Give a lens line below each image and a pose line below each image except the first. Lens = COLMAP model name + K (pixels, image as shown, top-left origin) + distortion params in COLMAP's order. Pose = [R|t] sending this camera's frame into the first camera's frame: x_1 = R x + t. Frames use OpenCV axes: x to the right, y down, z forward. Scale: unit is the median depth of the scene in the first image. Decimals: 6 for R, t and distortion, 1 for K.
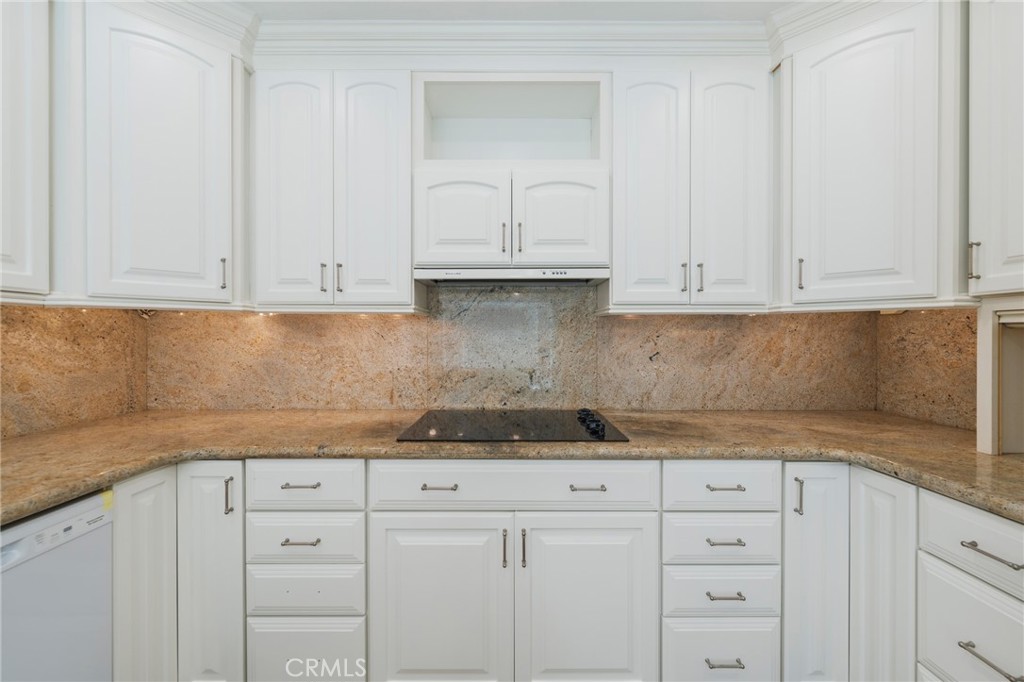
lens RADIAL K [[419.9, 0, 507.2], [0, 419.9, 330.6], [0, 0, 1]] dist [0.001283, 0.000059]
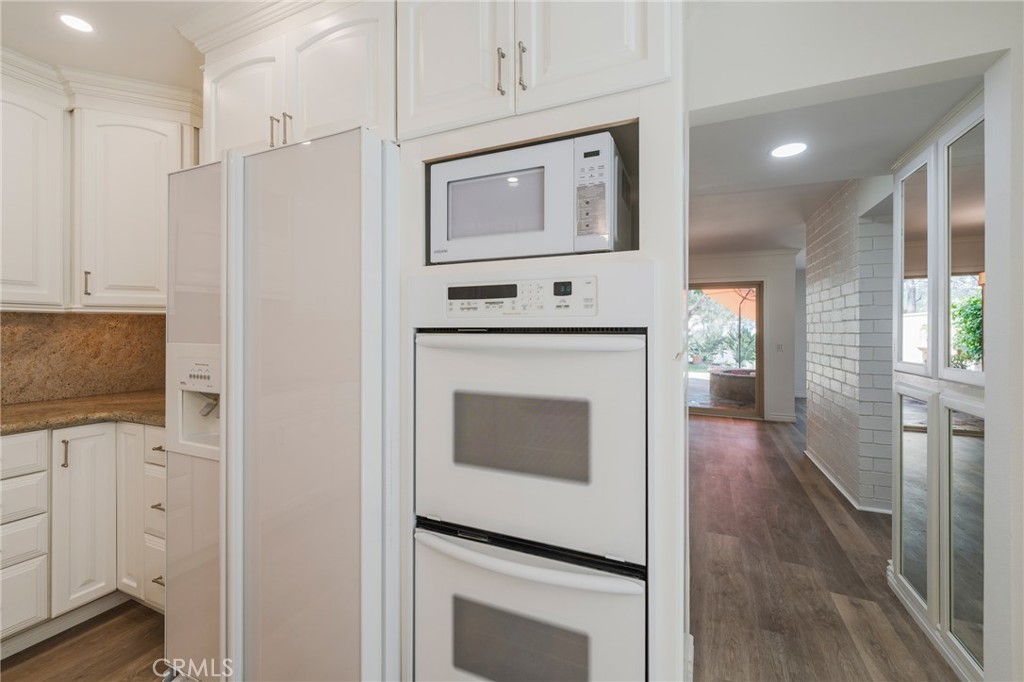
lens RADIAL K [[419.9, 0, 507.2], [0, 419.9, 330.6], [0, 0, 1]] dist [0.001283, 0.000059]
pose [[0.413161, 0.002095, 0.910655, 0.048780], [-0.008894, 0.999959, 0.001734, -0.003300], [-0.910614, -0.008816, 0.413163, -0.572582]]
